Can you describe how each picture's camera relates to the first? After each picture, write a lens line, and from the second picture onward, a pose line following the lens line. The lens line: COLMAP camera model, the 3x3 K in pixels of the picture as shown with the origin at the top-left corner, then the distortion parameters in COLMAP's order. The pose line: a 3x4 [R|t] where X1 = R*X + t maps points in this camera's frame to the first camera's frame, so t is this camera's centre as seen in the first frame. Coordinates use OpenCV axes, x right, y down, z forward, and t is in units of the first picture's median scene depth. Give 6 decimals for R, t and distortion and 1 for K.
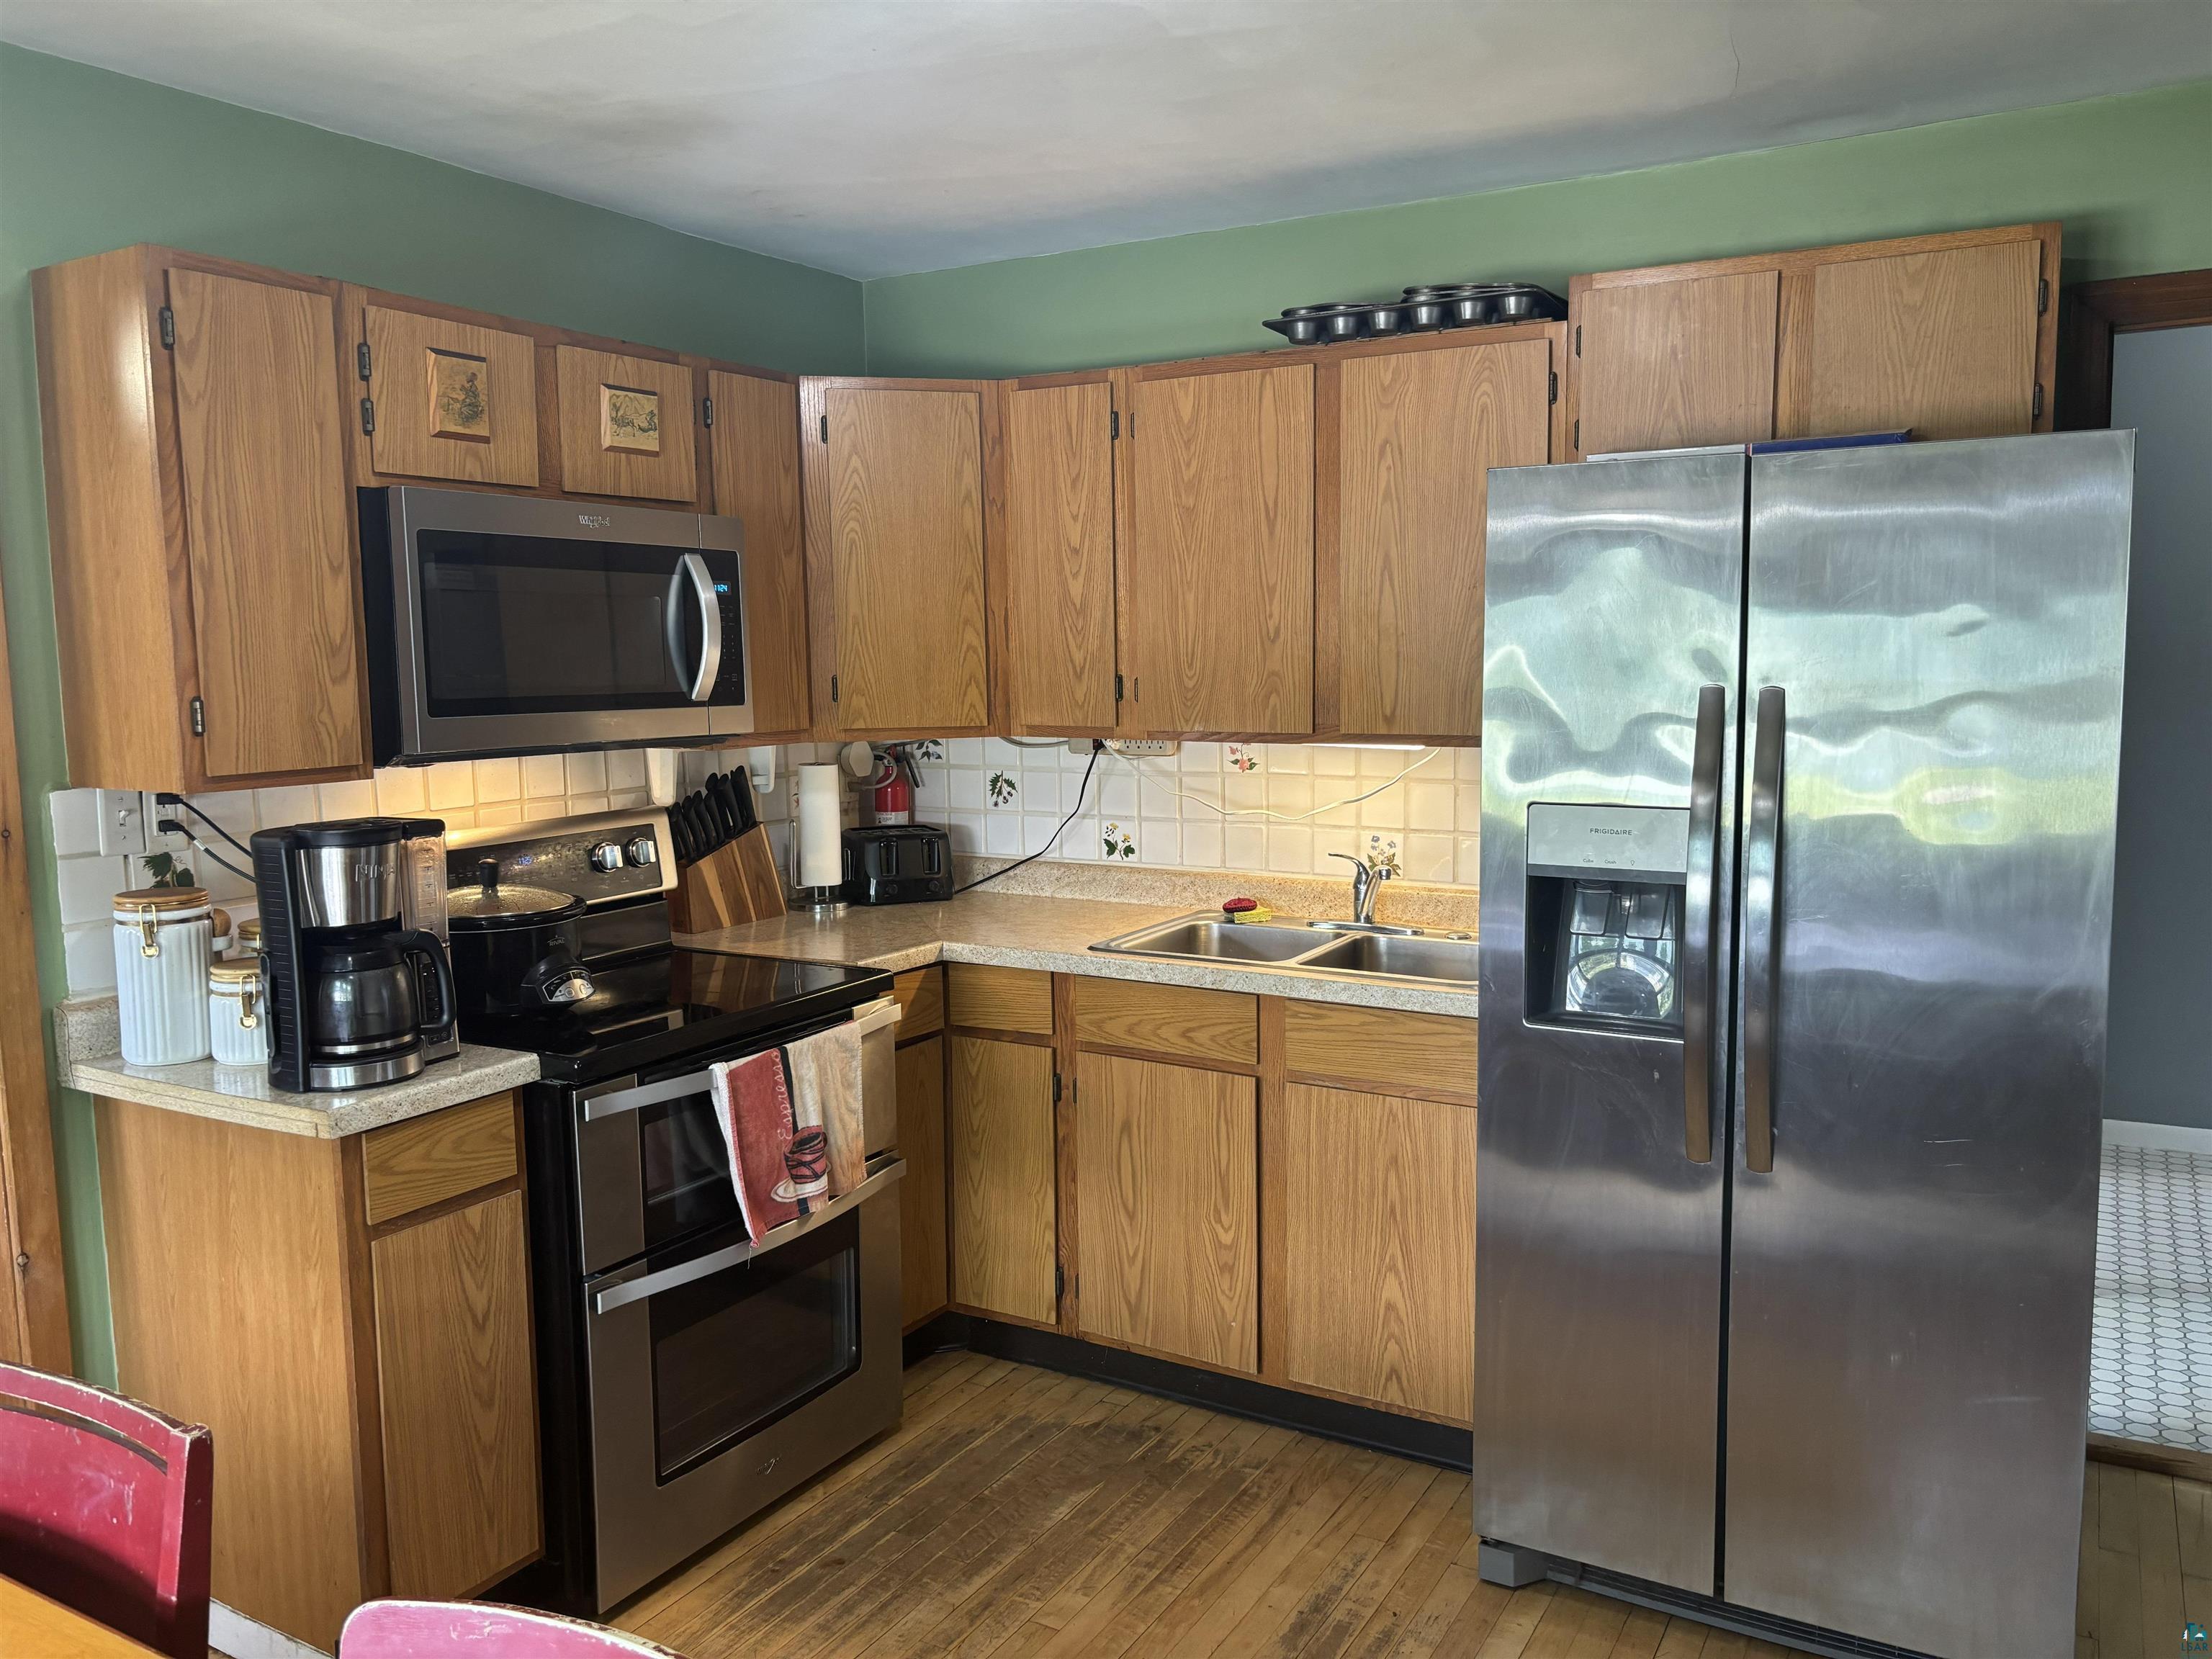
lens RADIAL K [[1663.1, 0, 1114.8], [0, 1663.1, 821.6], [0, 0, 1]] dist [0.049737, -0.084422]
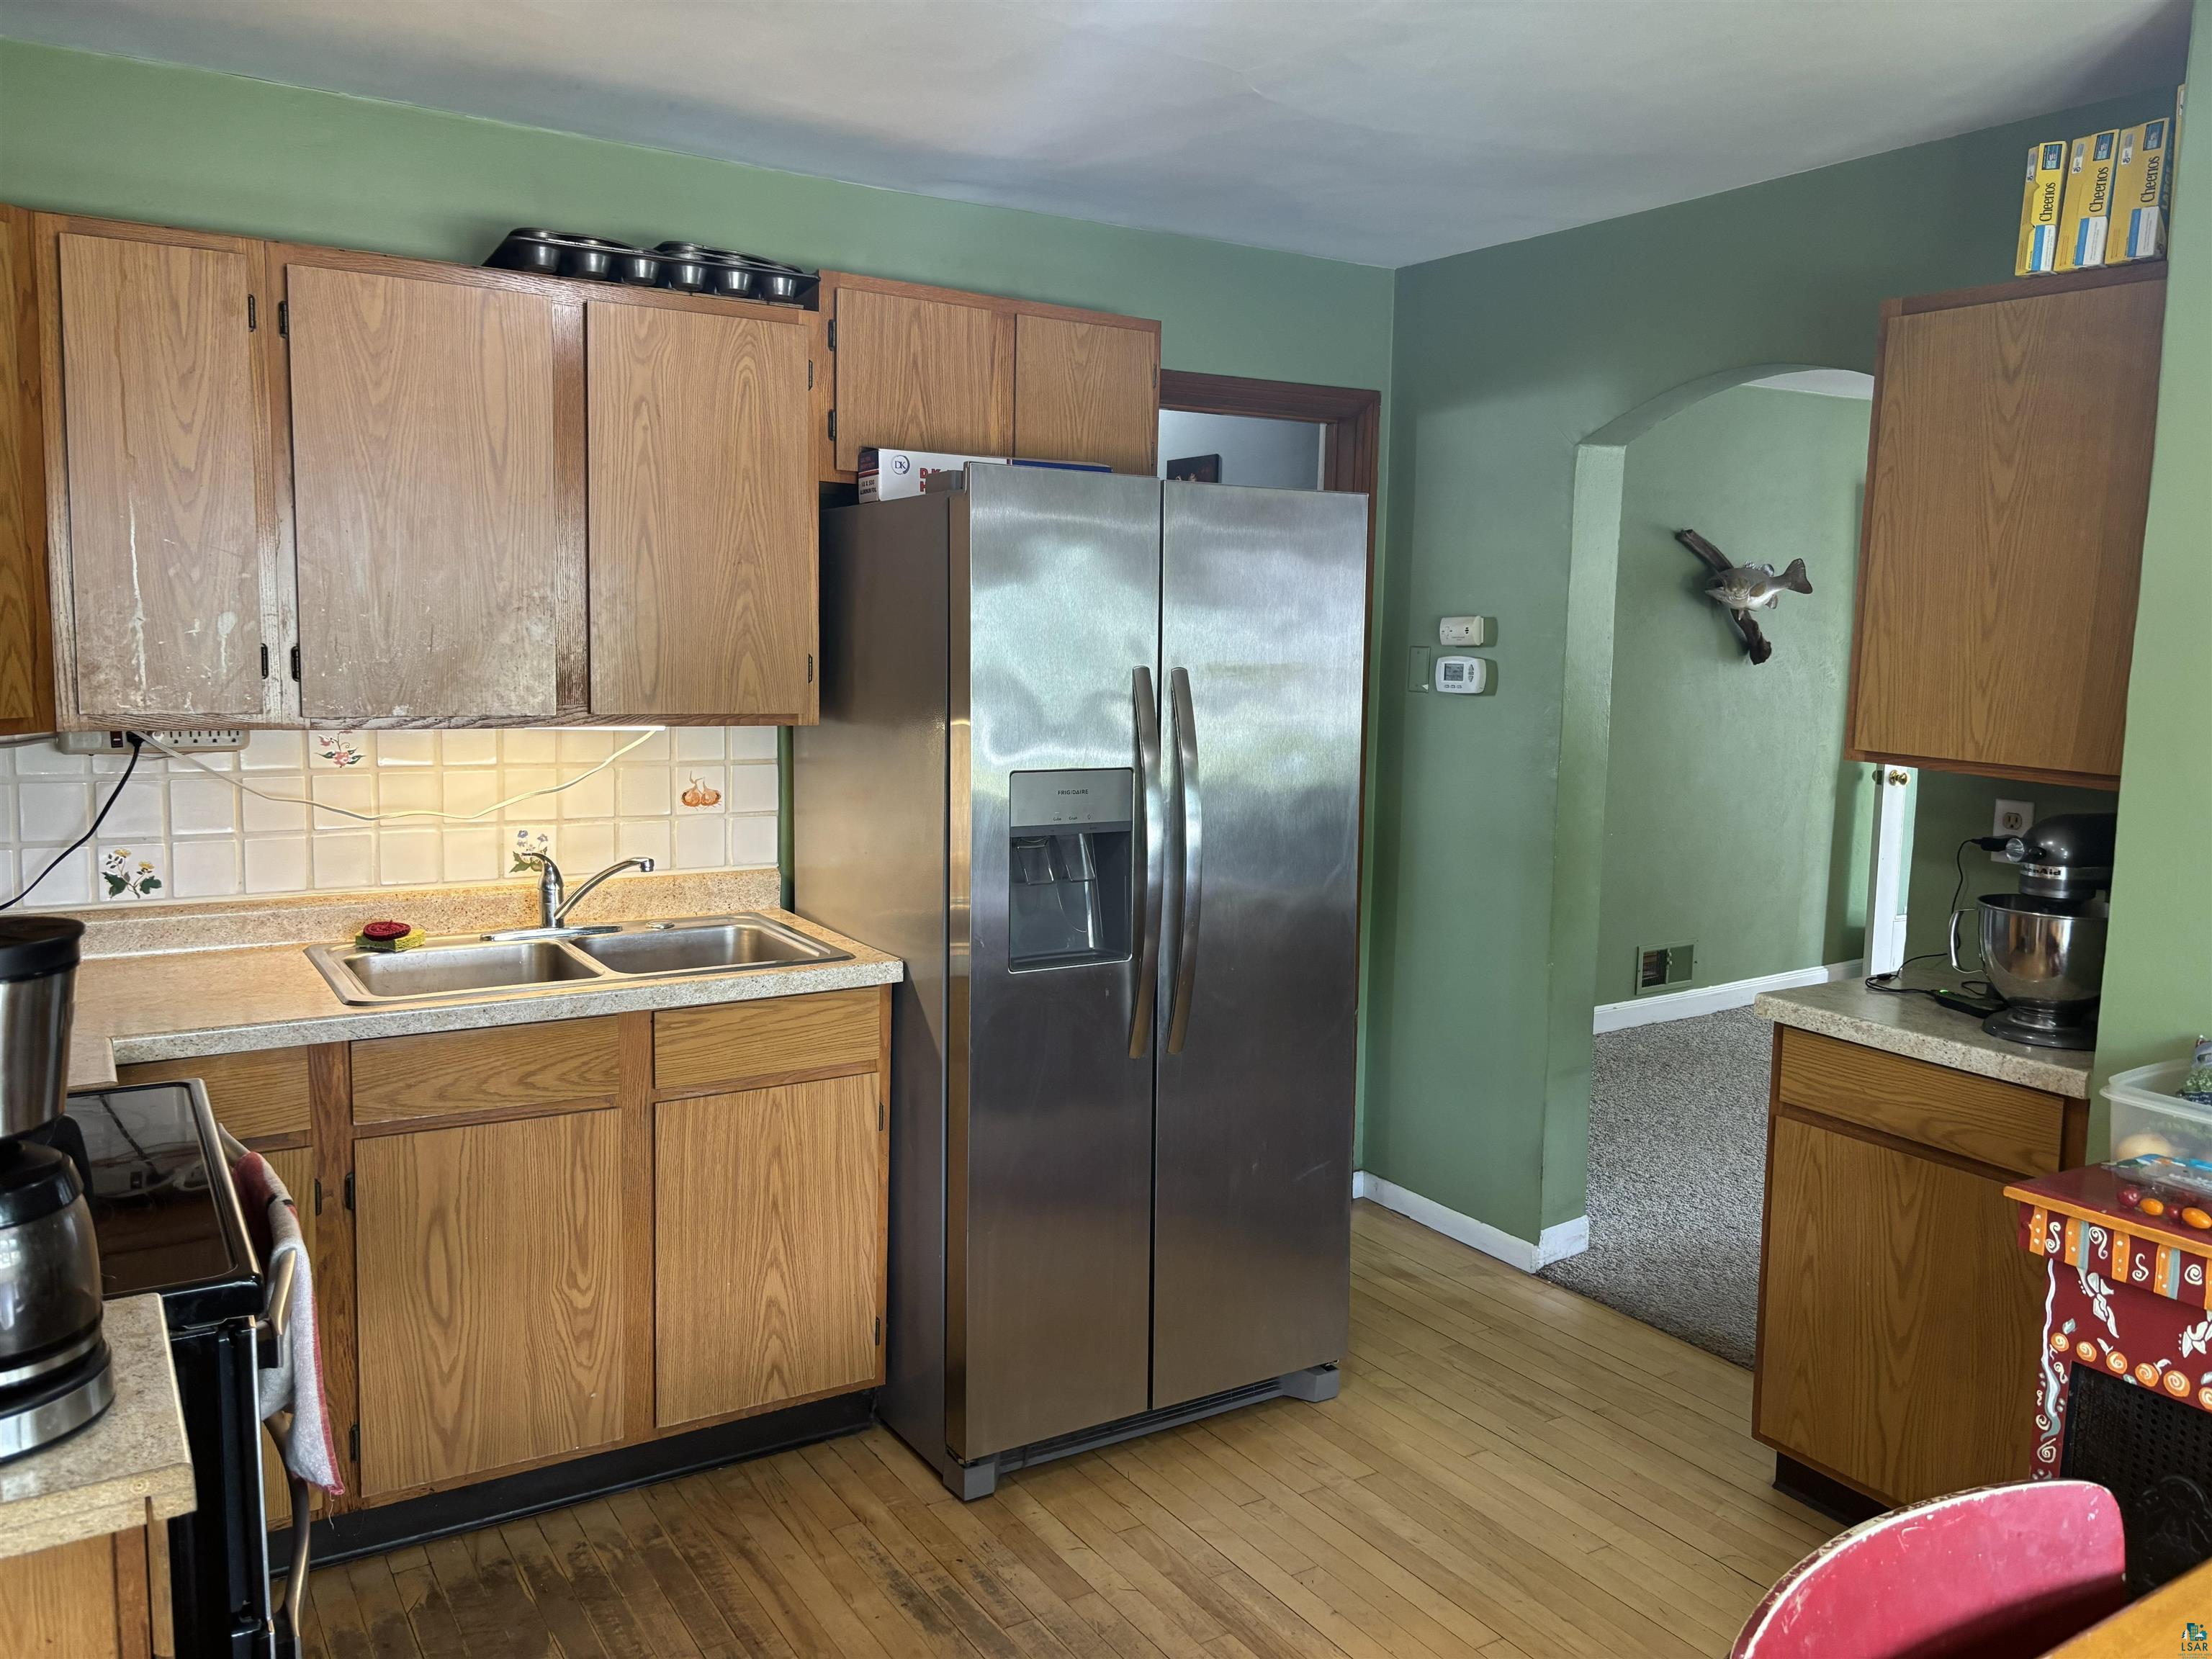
lens RADIAL K [[1681.9, 0, 1104.1], [0, 1681.9, 814.7], [0, 0, 1]] dist [0.062464, -0.129297]
pose [[0.459821, -0.078957, 0.884495, -0.579908], [0.066315, 0.996311, 0.054463, -0.032901], [-0.885532, 0.033612, 0.463361, 0.353855]]
